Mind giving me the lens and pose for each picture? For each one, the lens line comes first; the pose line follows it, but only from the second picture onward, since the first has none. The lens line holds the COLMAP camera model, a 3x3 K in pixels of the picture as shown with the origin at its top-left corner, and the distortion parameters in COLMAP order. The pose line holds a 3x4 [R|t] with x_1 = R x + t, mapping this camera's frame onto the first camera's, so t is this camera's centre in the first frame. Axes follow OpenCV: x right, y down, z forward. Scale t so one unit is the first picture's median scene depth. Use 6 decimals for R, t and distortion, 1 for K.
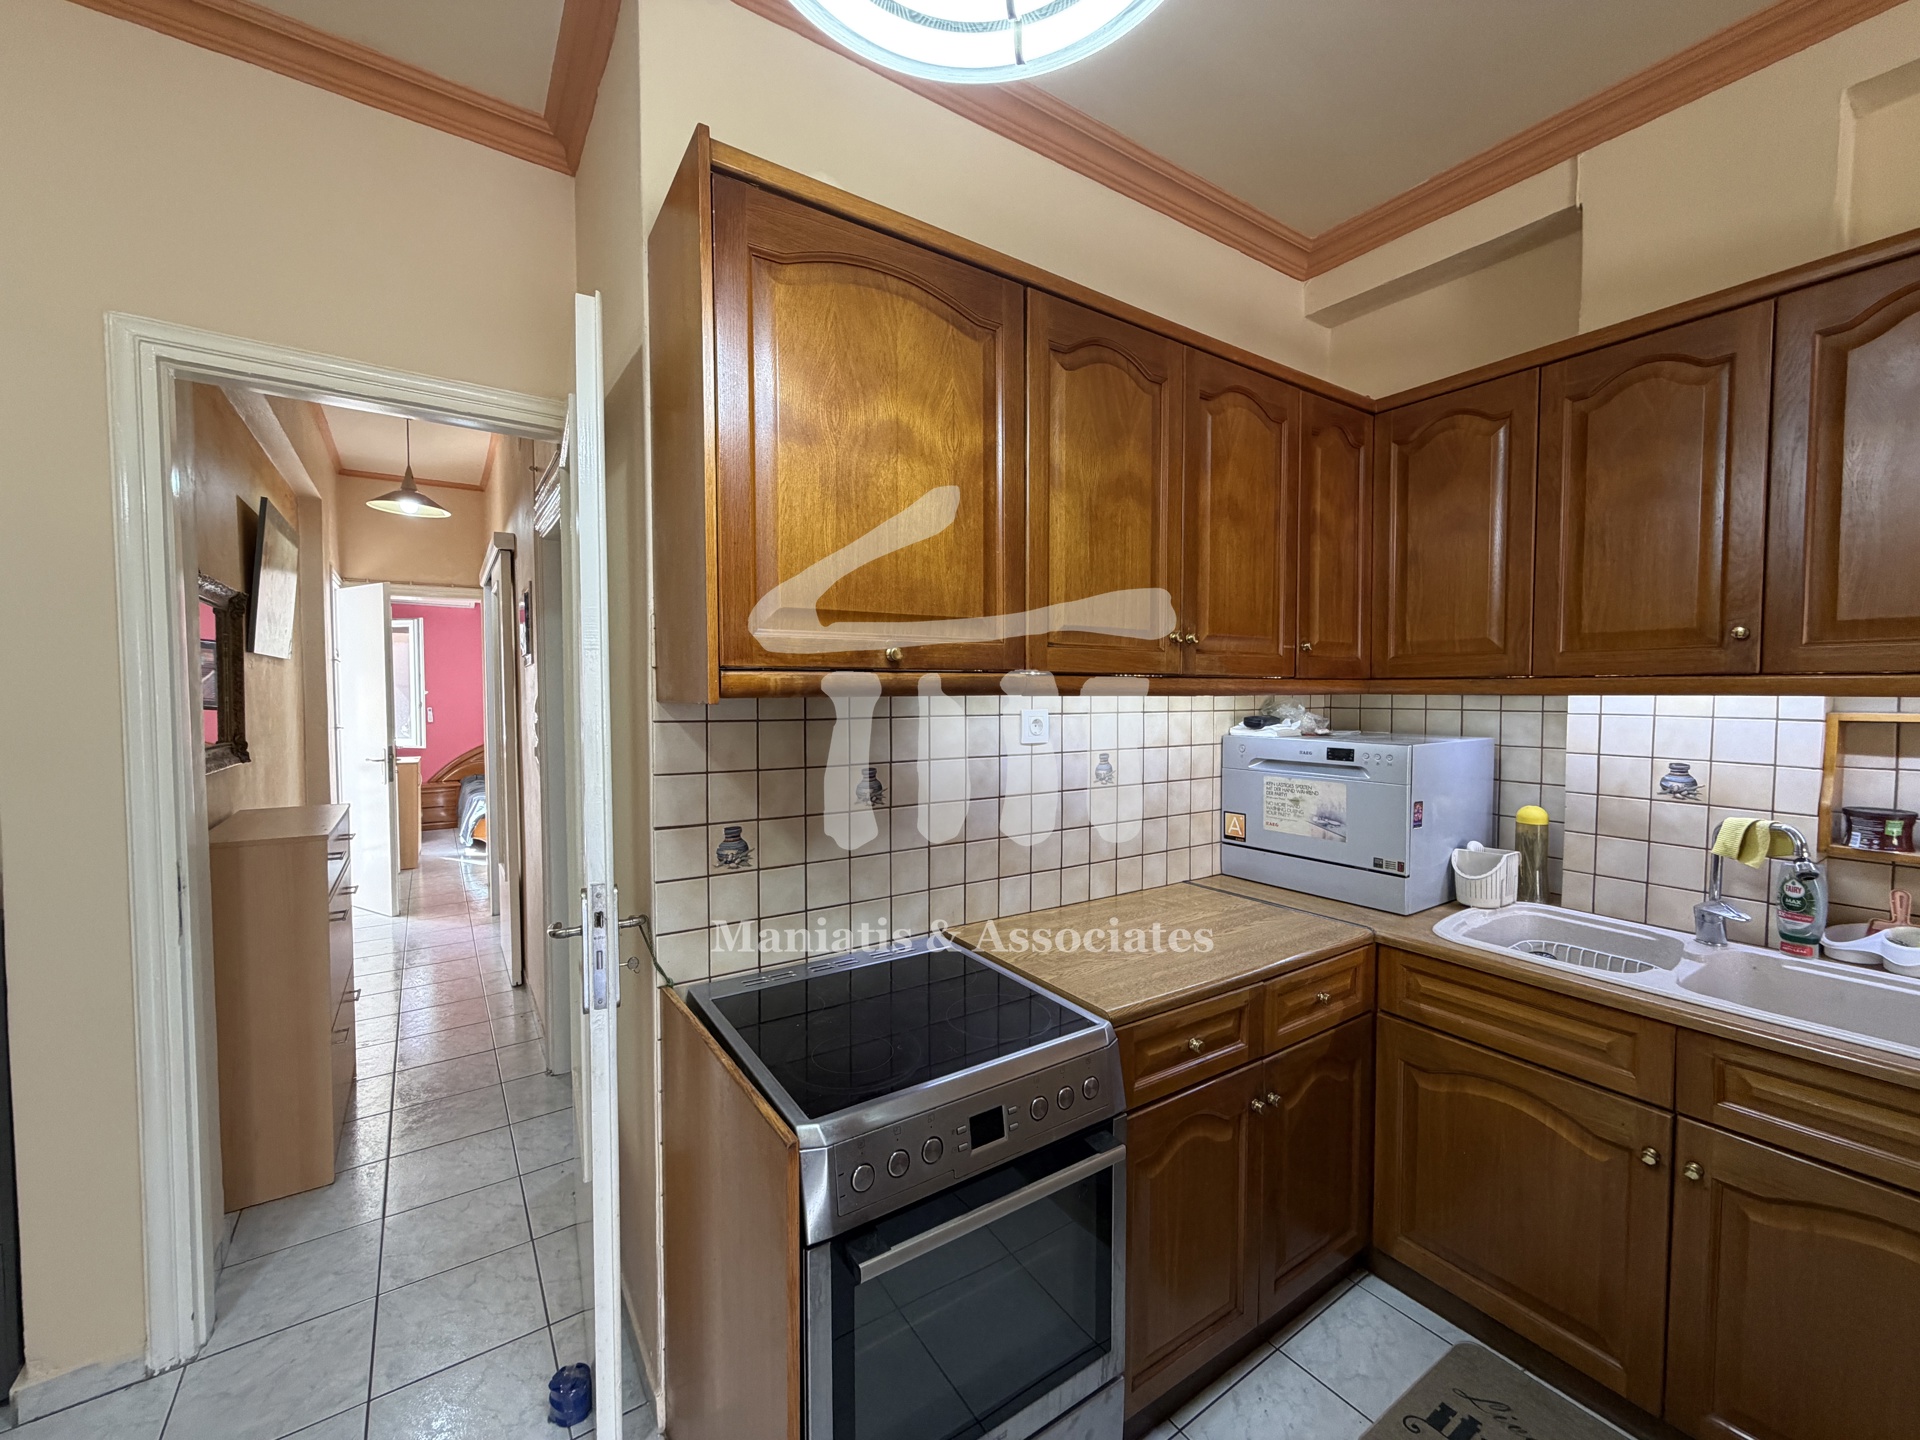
lens RADIAL K [[762.6, 0, 953.4], [0, 762.6, 719.1], [0, 0, 1]] dist [-0.000693, -0.000061]
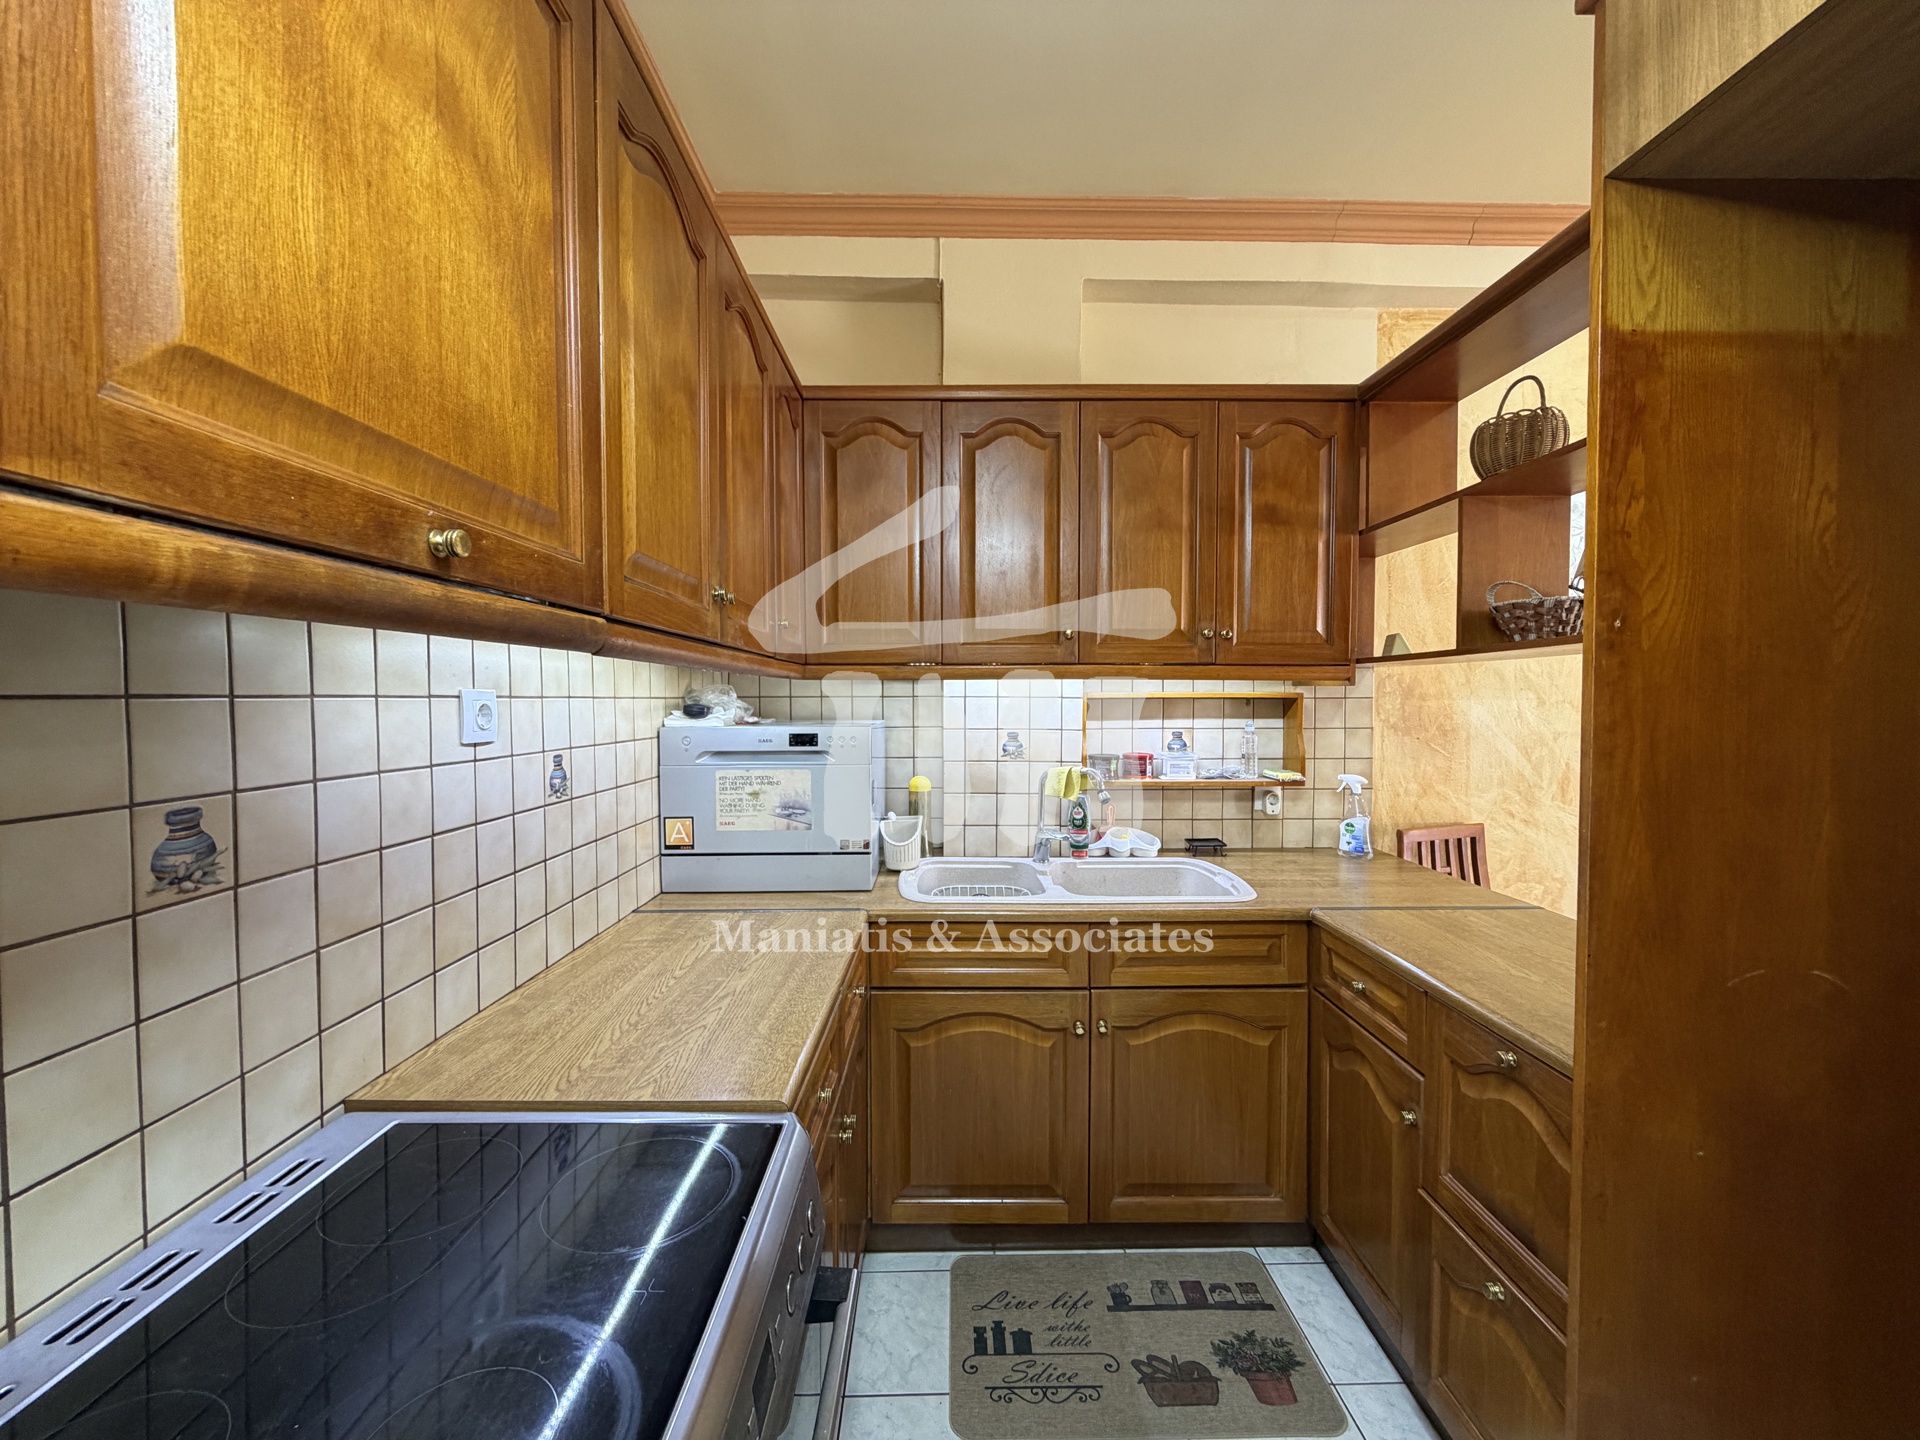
lens RADIAL K [[762.6, 0, 953.4], [0, 762.6, 719.1], [0, 0, 1]] dist [-0.000693, -0.000061]
pose [[0.547425, -0.024116, 0.836507, -0.209861], [0.032952, 0.999431, 0.007248, 0.020934], [-0.836206, 0.023596, 0.547908, 0.333897]]
